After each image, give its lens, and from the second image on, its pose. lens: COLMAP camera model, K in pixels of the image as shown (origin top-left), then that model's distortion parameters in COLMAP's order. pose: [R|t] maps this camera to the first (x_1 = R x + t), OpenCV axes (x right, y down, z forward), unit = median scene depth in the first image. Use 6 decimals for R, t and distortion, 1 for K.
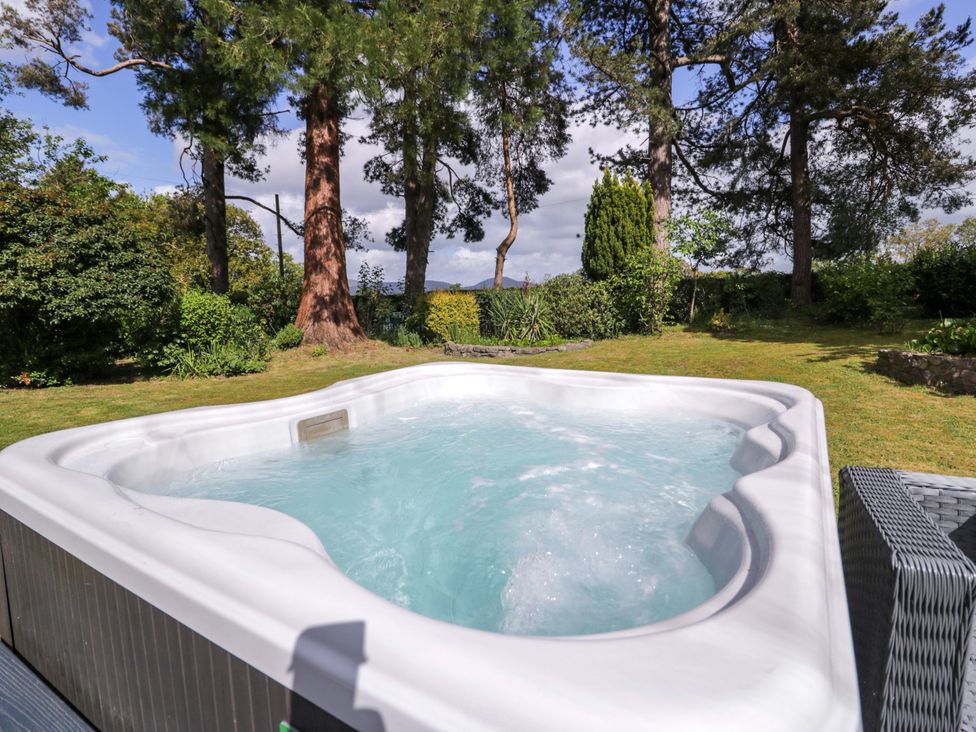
lens RADIAL K [[519.9, 0, 490.4], [0, 519.9, 362.7], [0, 0, 1]] dist [-0.002892, -0.011187]
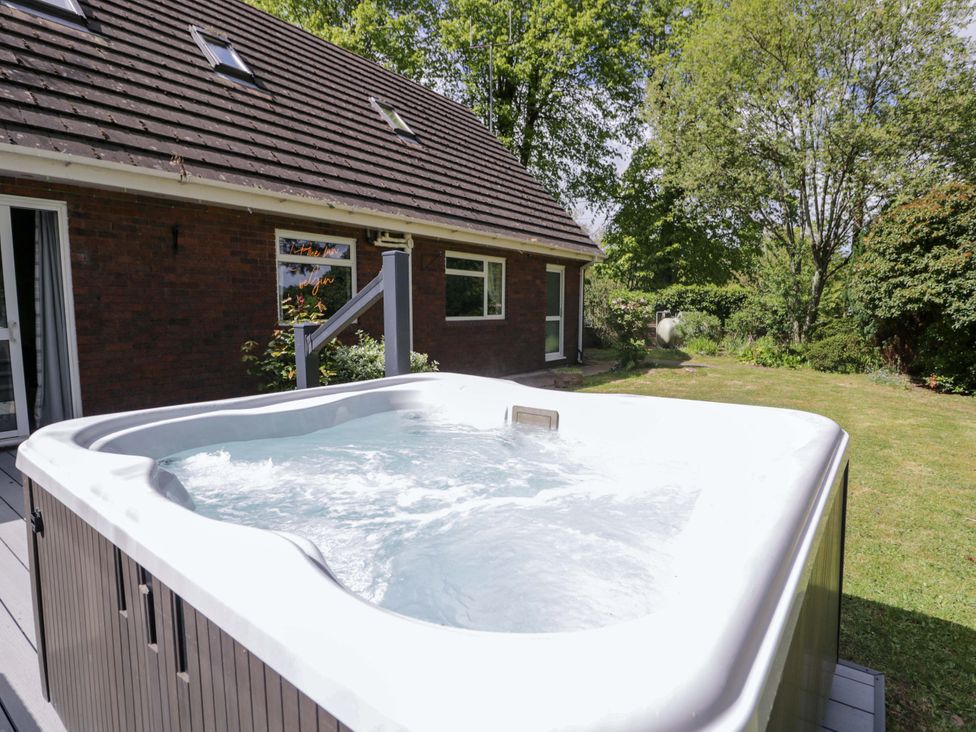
lens RADIAL K [[519.9, 0, 477.9], [0, 519.9, 368.3], [0, 0, 1]] dist [-0.002892, -0.011187]
pose [[-0.097583, 0.134457, -0.986103, 0.110703], [-0.123297, 0.981565, 0.146040, -0.019761], [0.987560, 0.135835, -0.079206, 0.131088]]
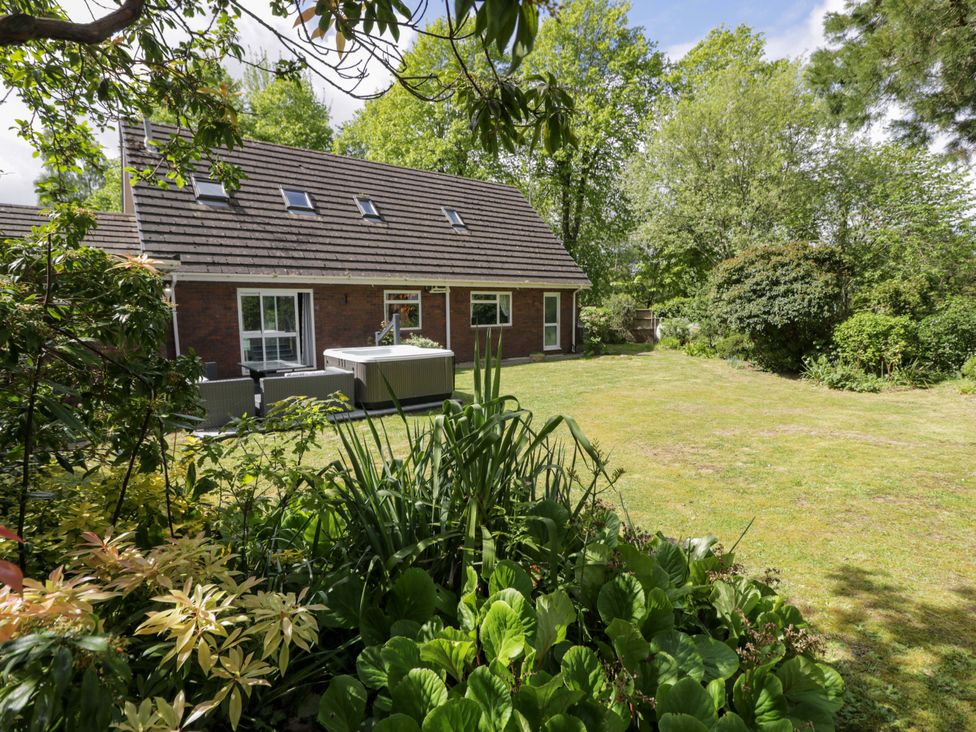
lens RADIAL K [[519.9, 0, 481.2], [0, 519.9, 368.2], [0, 0, 1]] dist [-0.002892, -0.011187]
pose [[-0.359752, 0.133228, -0.923487, 0.619409], [-0.098831, 0.978744, 0.179700, -0.107873], [0.927799, 0.155916, -0.338938, 0.488325]]
